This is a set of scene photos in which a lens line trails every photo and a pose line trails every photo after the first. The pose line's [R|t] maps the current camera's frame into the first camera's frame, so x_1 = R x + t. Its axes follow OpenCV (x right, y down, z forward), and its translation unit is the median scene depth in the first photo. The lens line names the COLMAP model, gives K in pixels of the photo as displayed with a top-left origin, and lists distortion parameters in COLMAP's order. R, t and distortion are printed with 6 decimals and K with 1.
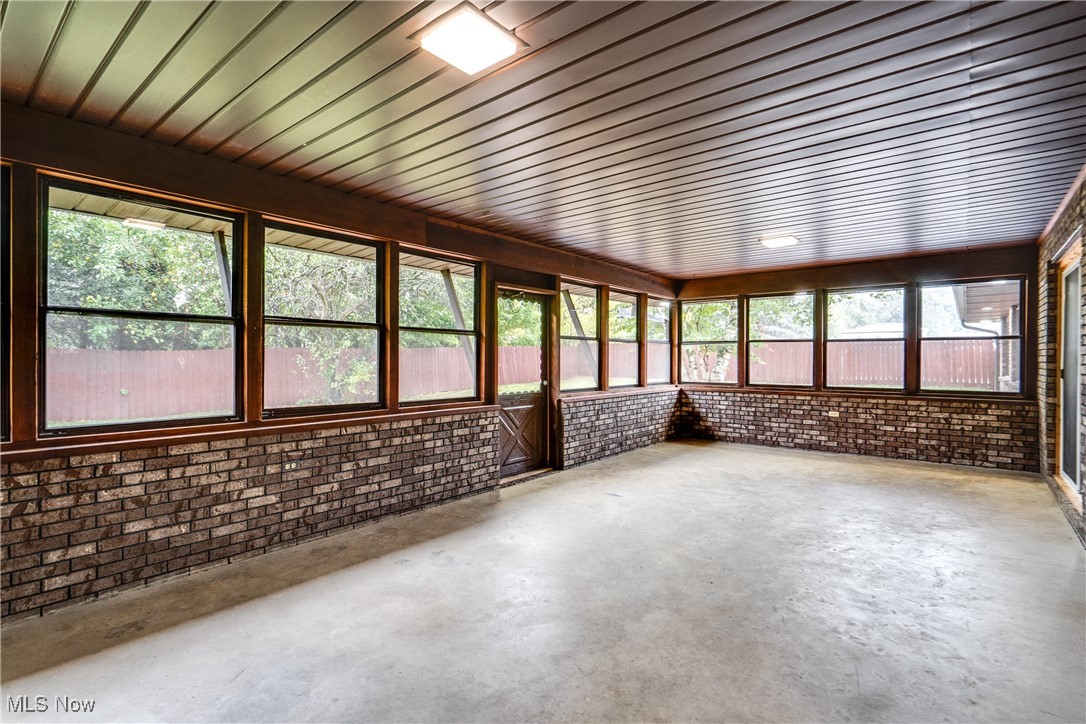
lens RADIAL K [[496.1, 0, 553.4], [0, 496.1, 354.1], [0, 0, 1]] dist [-0.007010, 0.004379]
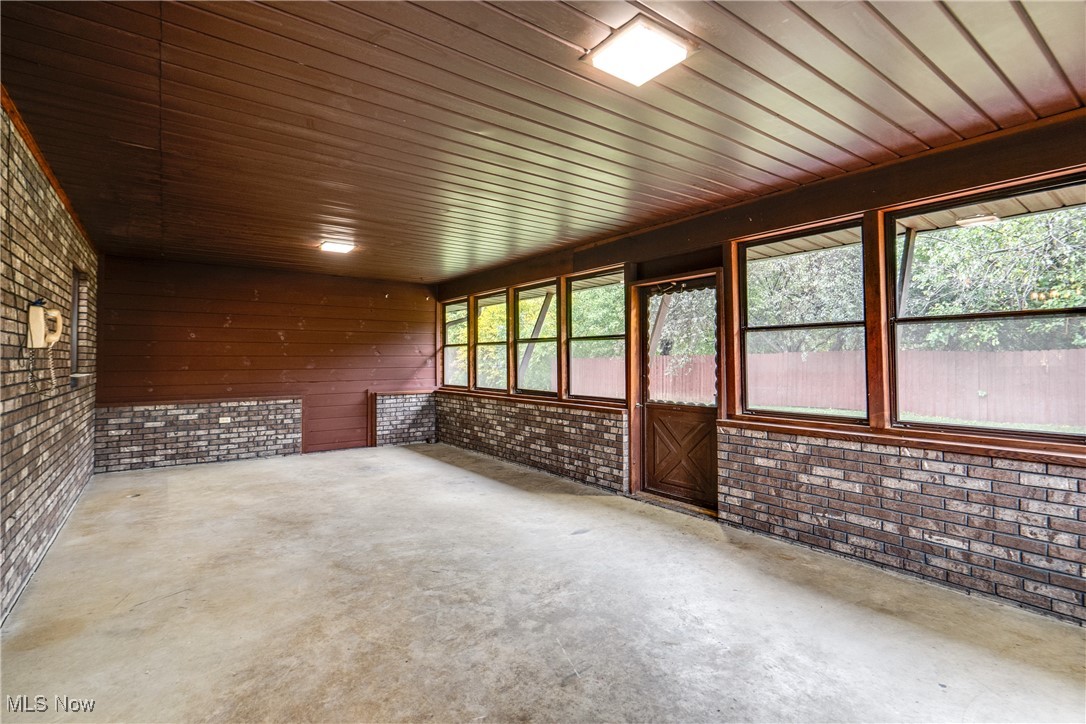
lens RADIAL K [[496.1, 0, 512.3], [0, 496.1, 348.8], [0, 0, 1]] dist [-0.007010, 0.004379]
pose [[-0.252869, -0.029018, -0.967065, 0.939470], [0.004926, 0.999499, -0.031279, 0.013695], [0.967488, -0.012674, -0.252599, 1.094709]]
